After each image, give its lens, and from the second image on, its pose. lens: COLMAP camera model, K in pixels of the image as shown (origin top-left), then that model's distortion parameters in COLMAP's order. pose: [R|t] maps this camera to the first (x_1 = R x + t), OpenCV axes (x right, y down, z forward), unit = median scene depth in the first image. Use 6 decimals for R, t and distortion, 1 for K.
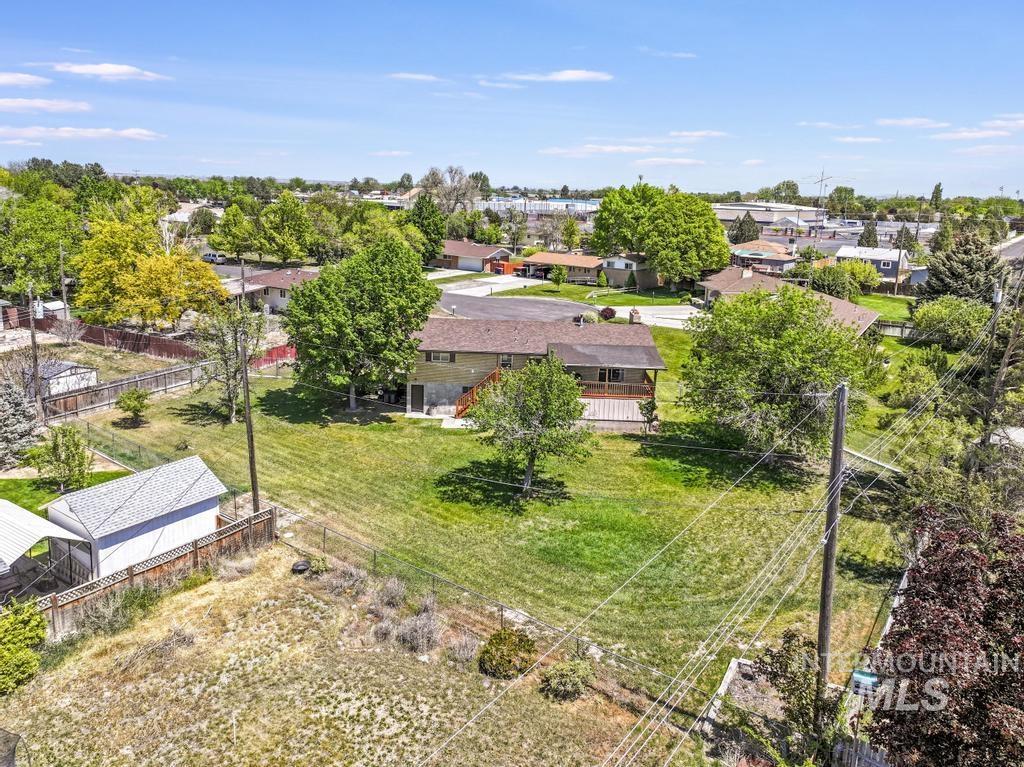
lens RADIAL K [[758.2, 0, 478.9], [0, 758.2, 379.9], [0, 0, 1]] dist [0.001754, 0.002701]
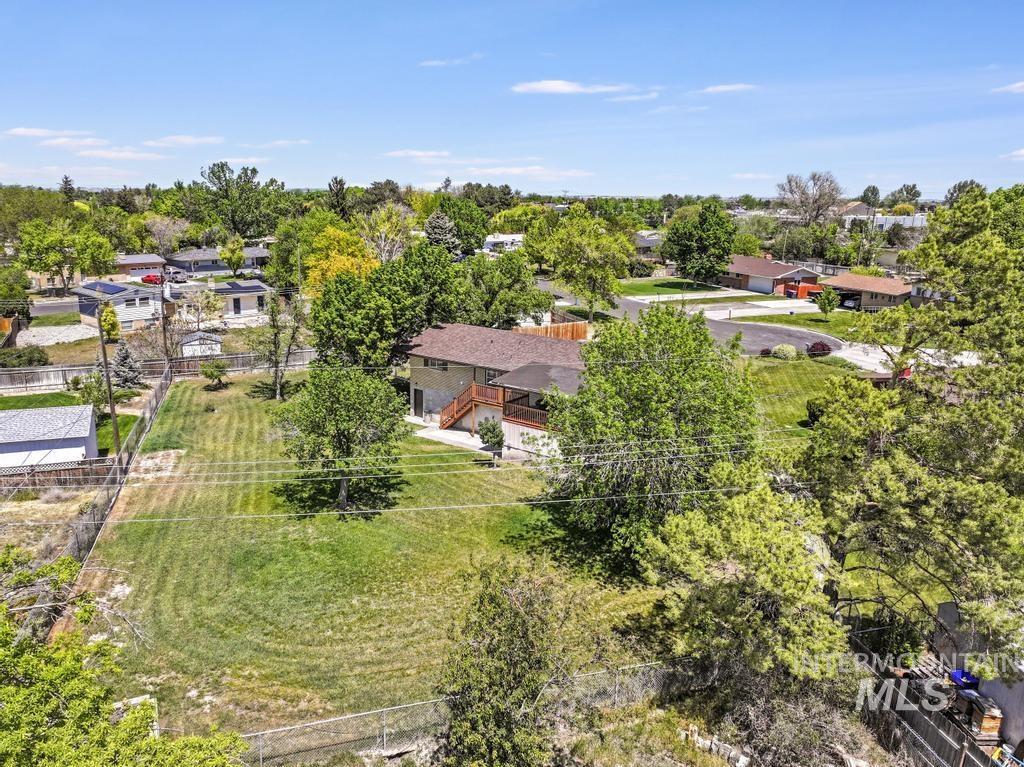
lens RADIAL K [[758.2, 0, 478.9], [0, 758.2, 379.9], [0, 0, 1]] dist [0.001754, 0.002701]
pose [[0.776232, 0.123810, -0.618171, 0.385491], [-0.139720, 0.989928, 0.022822, -0.025708], [0.614770, 0.068656, 0.785712, 0.168003]]
